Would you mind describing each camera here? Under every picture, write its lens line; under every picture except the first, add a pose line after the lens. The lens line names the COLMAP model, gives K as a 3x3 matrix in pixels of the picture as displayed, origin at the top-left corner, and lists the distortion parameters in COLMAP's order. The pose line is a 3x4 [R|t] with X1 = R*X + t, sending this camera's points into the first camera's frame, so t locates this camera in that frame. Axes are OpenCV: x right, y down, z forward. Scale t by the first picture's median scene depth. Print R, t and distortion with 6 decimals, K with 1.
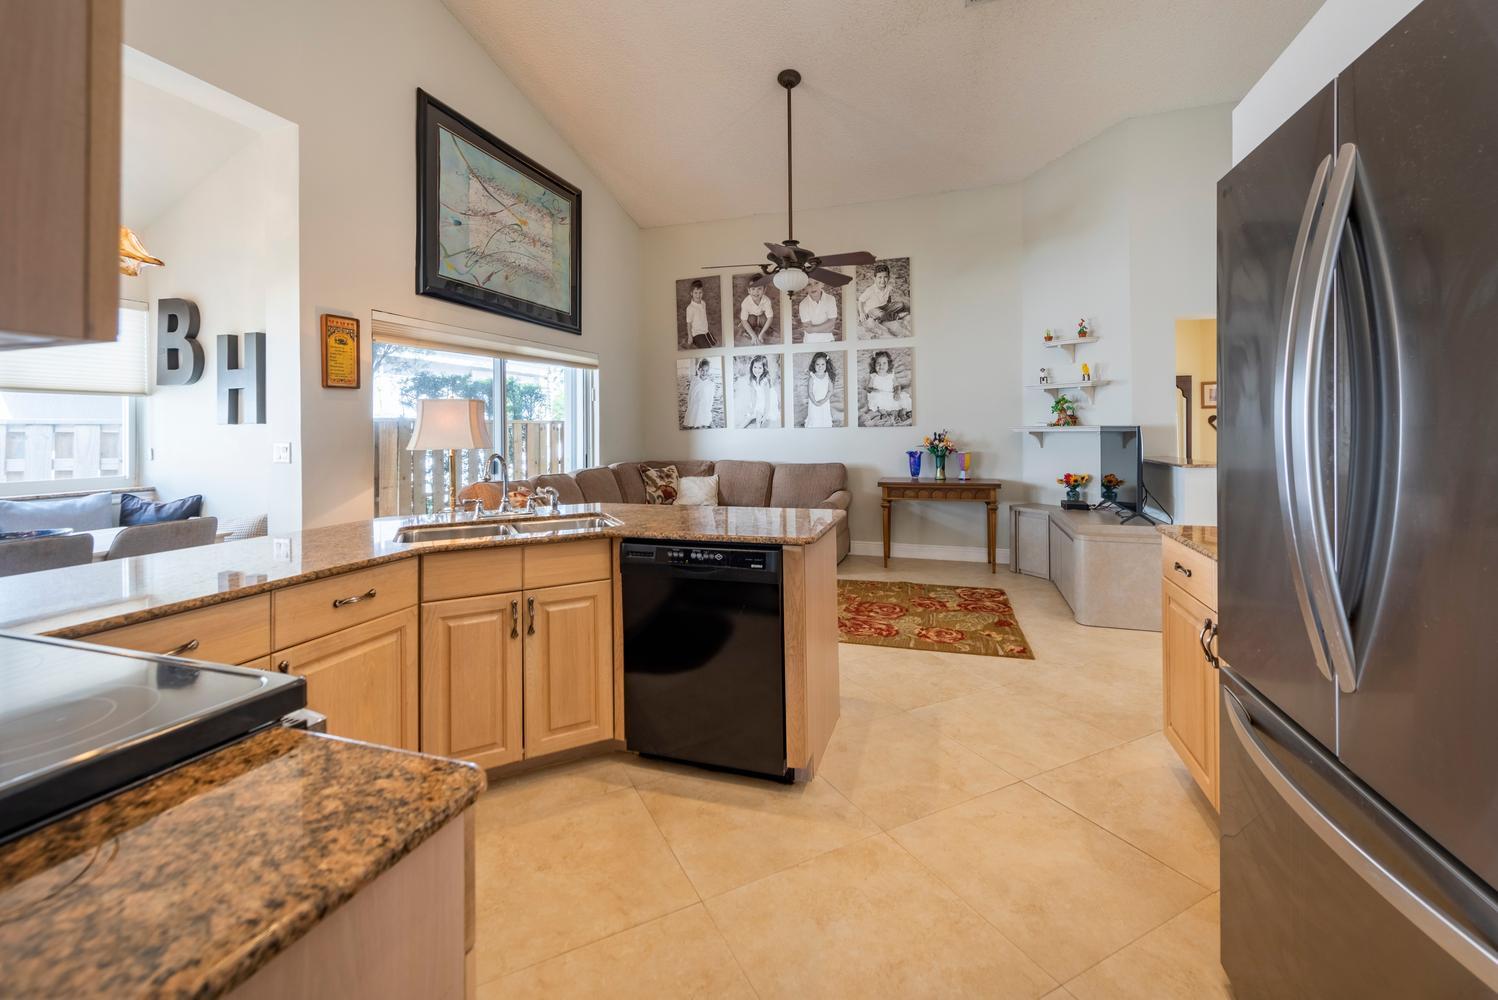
lens RADIAL K [[639.4, 0, 745.2], [0, 639.4, 416.1], [0, 0, 1]] dist [0.015410, -0.000054]
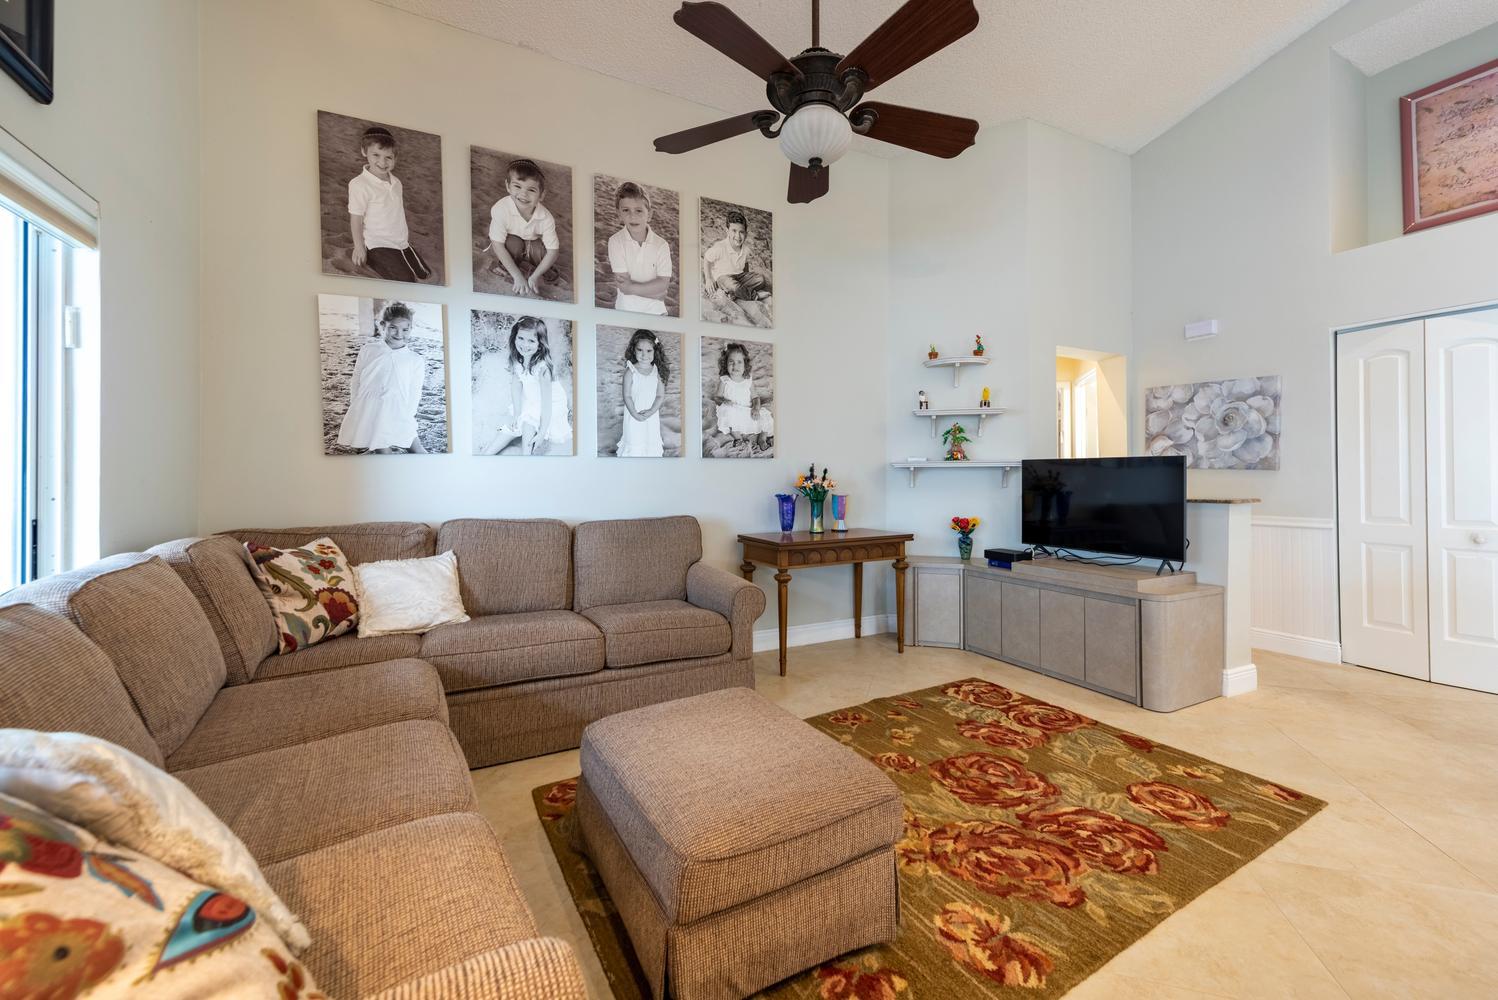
lens RADIAL K [[606.8, 0, 751.4], [0, 606.8, 473.3], [0, 0, 1]] dist [0.013575, 0.000010]
pose [[0.689676, 0.011686, 0.724024, -0.226374], [-0.021068, 0.999770, 0.003932, 0.029331], [-0.723812, -0.017966, 0.689764, 0.555847]]
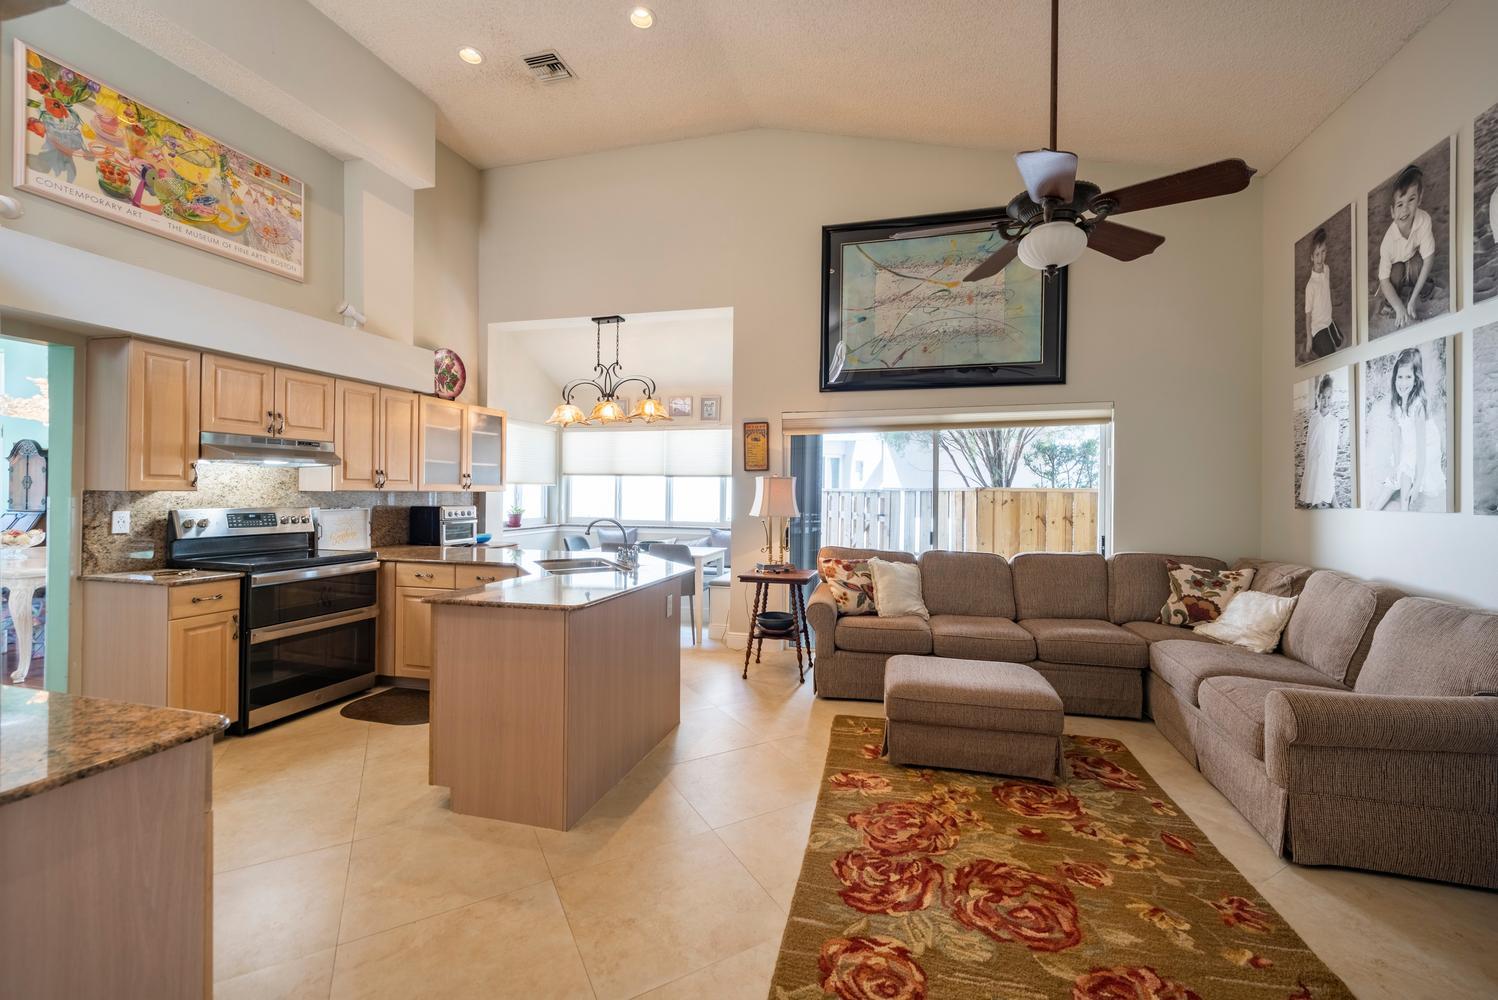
lens RADIAL K [[607.7, 0, 755.1], [0, 607.7, 481.4], [0, 0, 1]] dist [0.020985, -0.008014]
pose [[0.046533, -0.005401, -0.998902, 0.459120], [0.014130, 0.999889, -0.004748, -0.007258], [0.998817, -0.013894, 0.046604, 0.556084]]
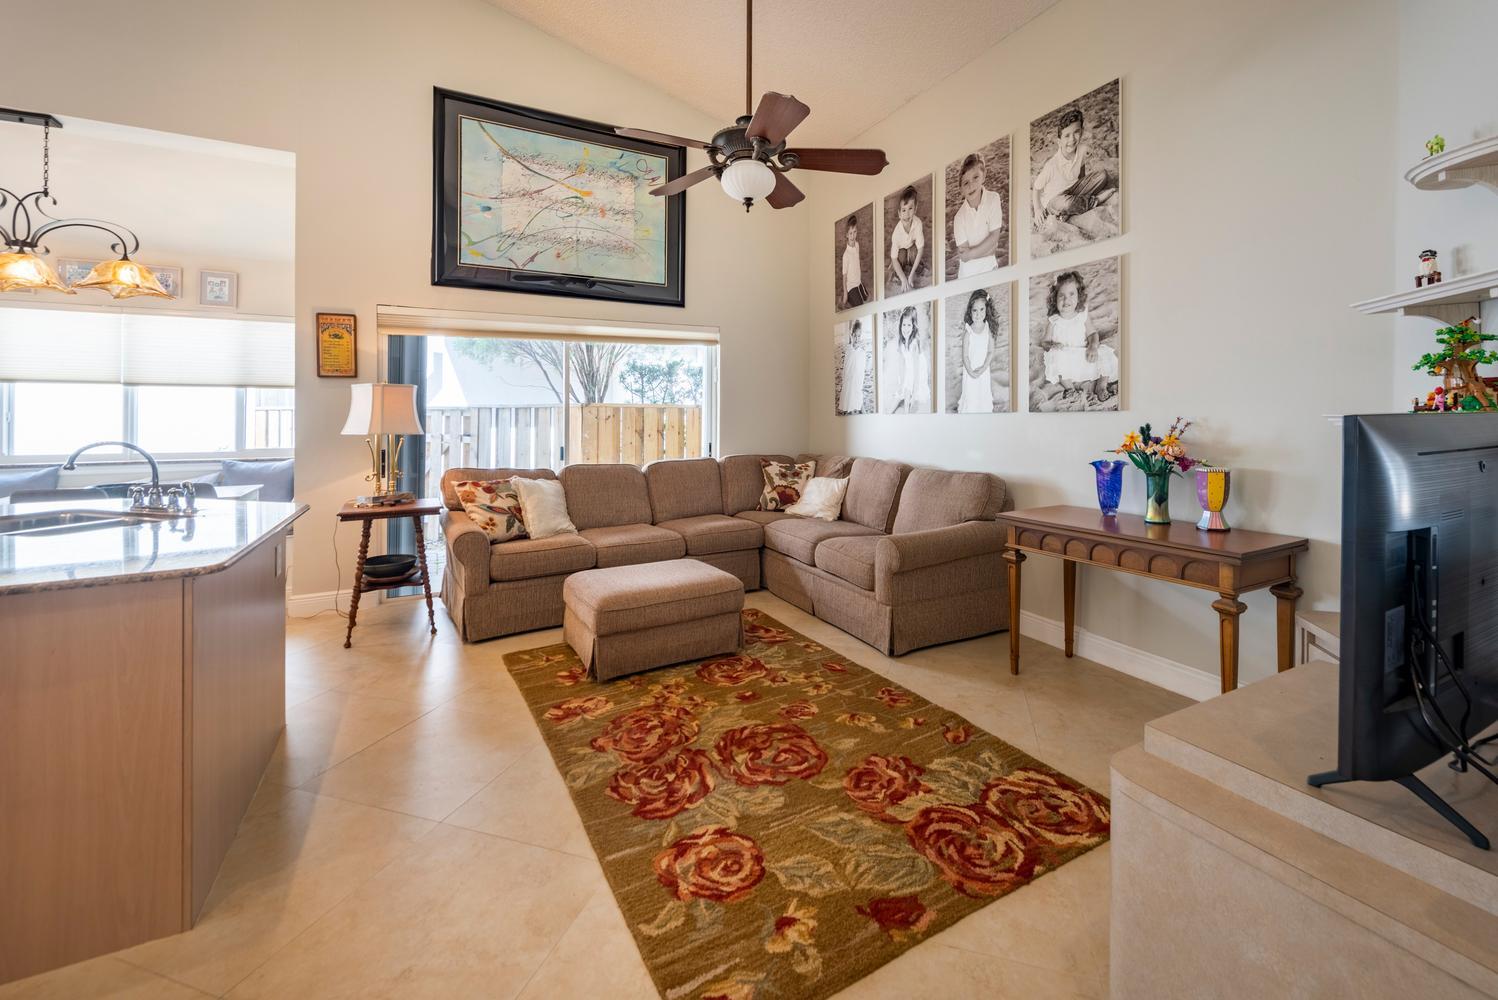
lens RADIAL K [[626.0, 0, 754.0], [0, 626.0, 411.5], [0, 0, 1]] dist [0.009540, -0.000467]
pose [[0.710597, 0.001814, -0.703597, 0.398658], [0.011437, 0.999835, 0.014129, 0.005483], [0.703507, -0.018087, 0.710458, 0.435175]]
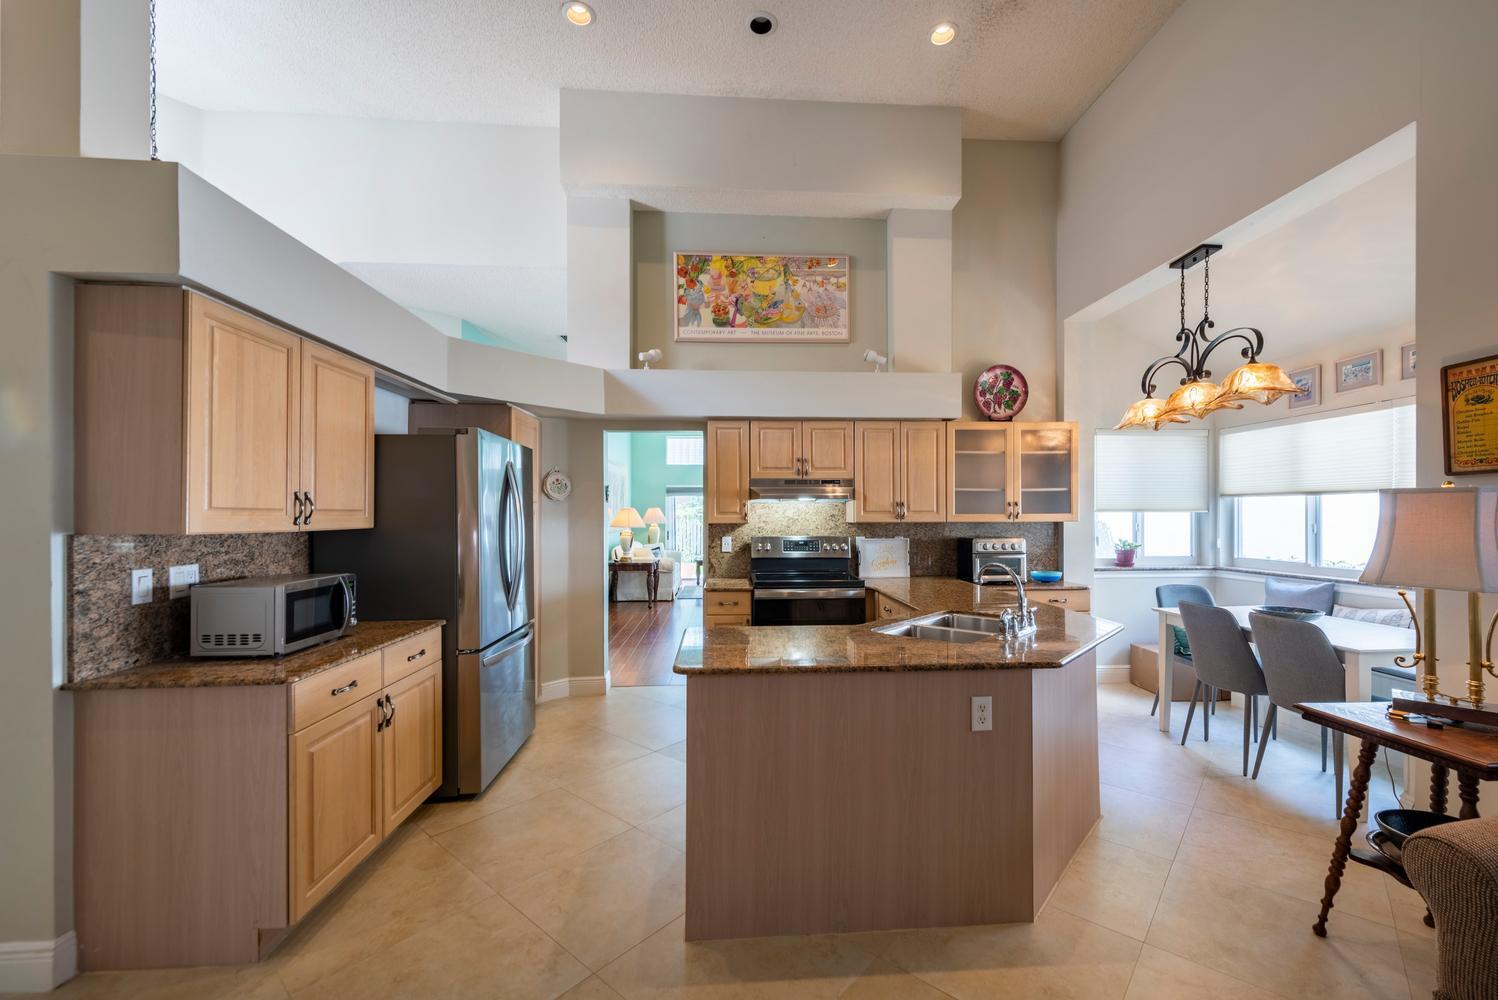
lens RADIAL K [[602.4, 0, 768.9], [0, 602.4, 512.2], [0, 0, 1]] dist [0.001233, -0.000156]
pose [[-0.927507, 0.011919, -0.373616, 0.140739], [0.021998, 0.999500, -0.022726, -0.004577], [0.373159, -0.029298, -0.927305, 0.765973]]
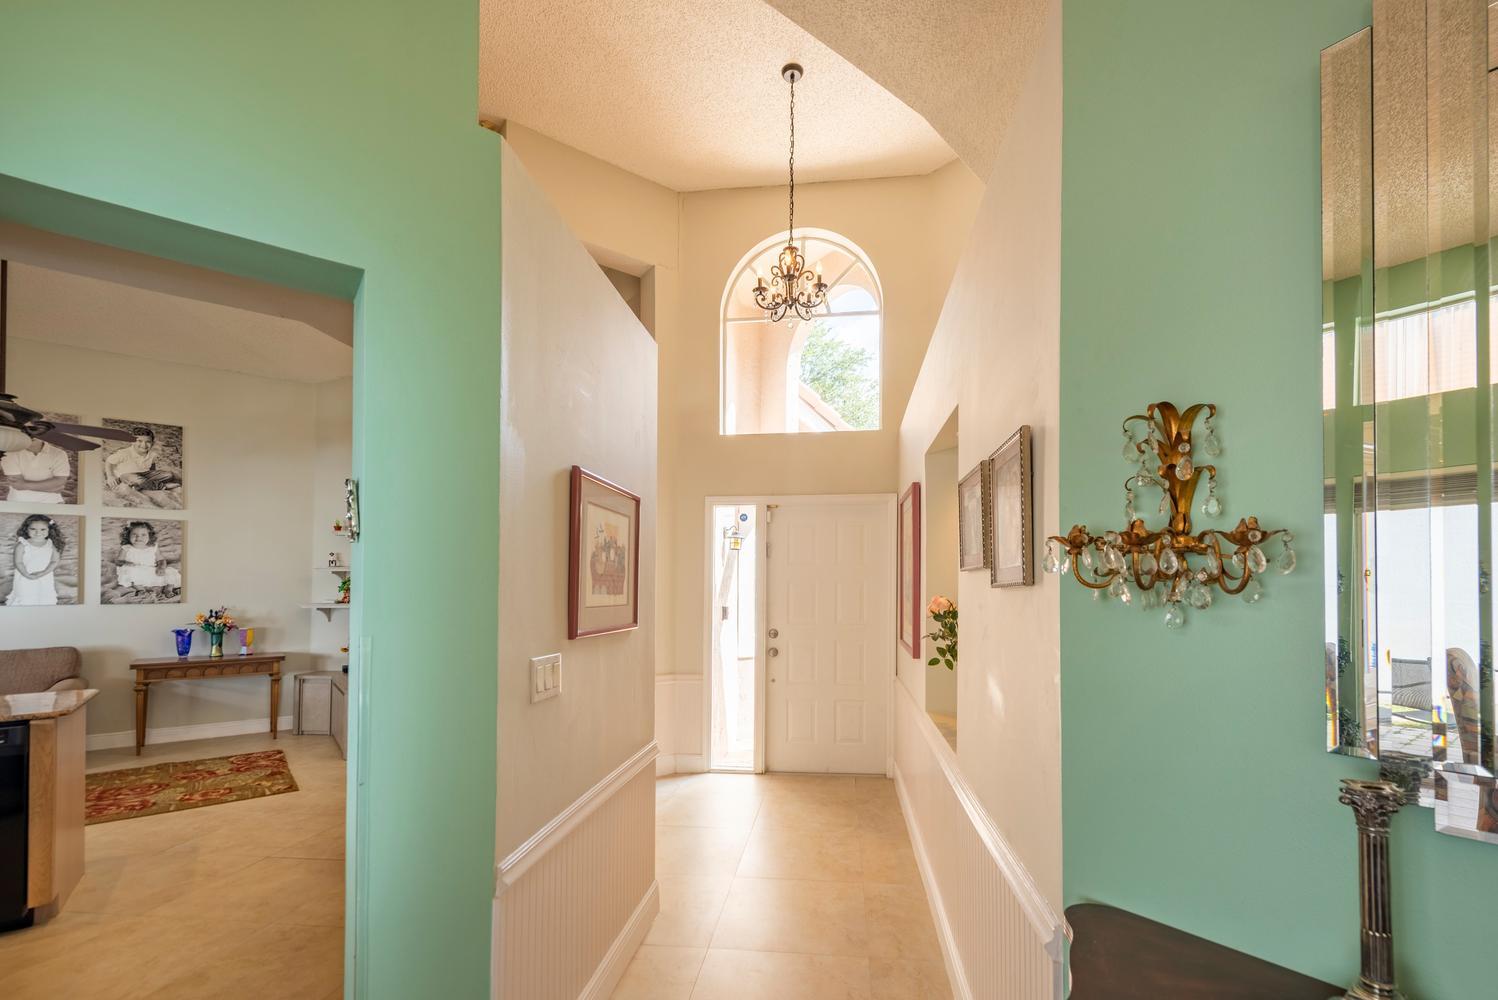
lens RADIAL K [[648.9, 0, 779.7], [0, 648.9, 580.2], [0, 0, 1]] dist [0.002314, -0.000607]
pose [[0.543233, 0.021463, 0.839307, -0.068884], [-0.020425, 0.999715, -0.012345, -0.024618], [-0.839333, -0.010437, 0.543517, -0.277746]]
